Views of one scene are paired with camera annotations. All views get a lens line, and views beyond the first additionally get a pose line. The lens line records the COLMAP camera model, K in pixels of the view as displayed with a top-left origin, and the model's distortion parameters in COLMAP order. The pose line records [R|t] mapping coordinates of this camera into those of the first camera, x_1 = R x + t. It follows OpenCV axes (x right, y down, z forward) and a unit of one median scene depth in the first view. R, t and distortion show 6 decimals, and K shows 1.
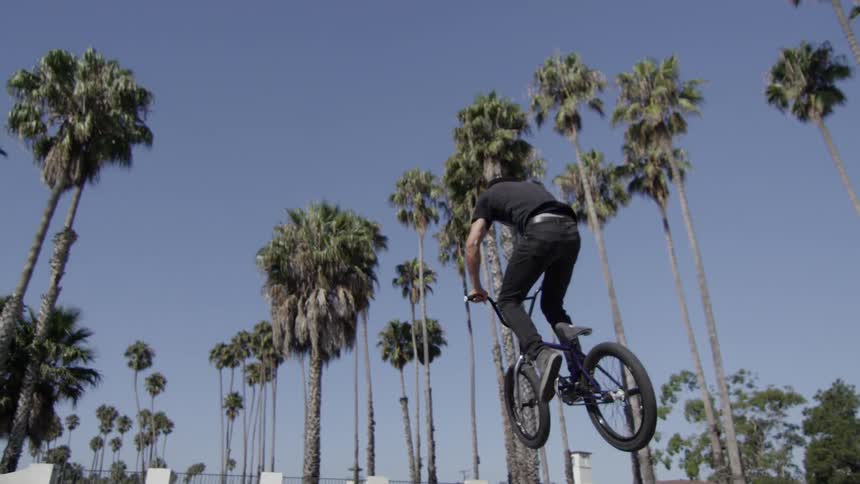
lens RADIAL K [[640.6, 0, 425.9], [0, 640.6, 240.1], [0, 0, 1]] dist [-0.011441, -0.000256]
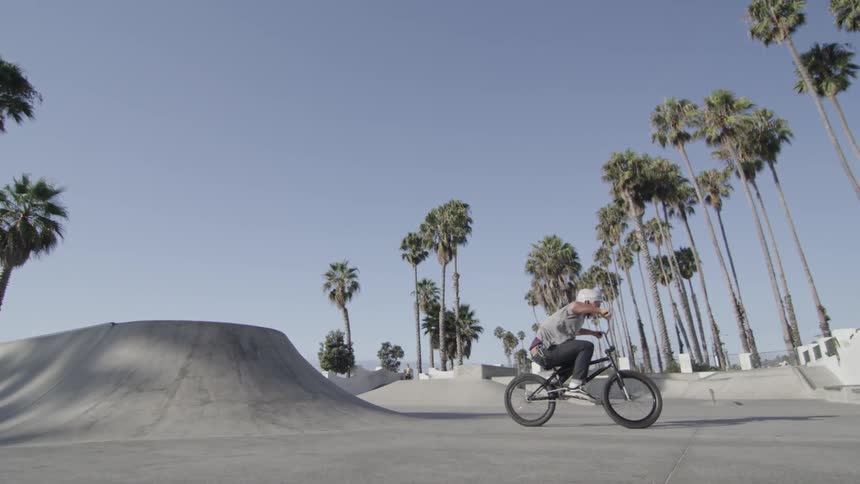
lens RADIAL K [[457.5, 0, 409.1], [0, 457.5, 248.3], [0, 0, 1]] dist [-0.000289, -0.008282]
pose [[0.724197, -0.241574, -0.645895, 0.150219], [0.313196, 0.949680, -0.004028, -0.049279], [0.614367, -0.199375, 0.763415, -0.139861]]
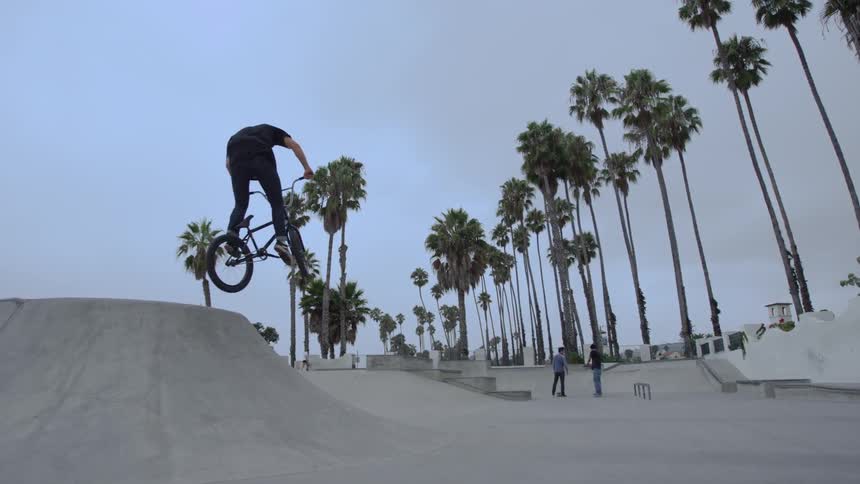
lens RADIAL K [[540.0, 0, 392.7], [0, 540.0, 242.5], [0, 0, 1]] dist [-0.048977, 0.011756]
pose [[0.862860, -0.159992, -0.479454, 0.134215], [0.238607, 0.965166, 0.107341, -0.054318], [0.445579, -0.207021, 0.870978, -0.145456]]
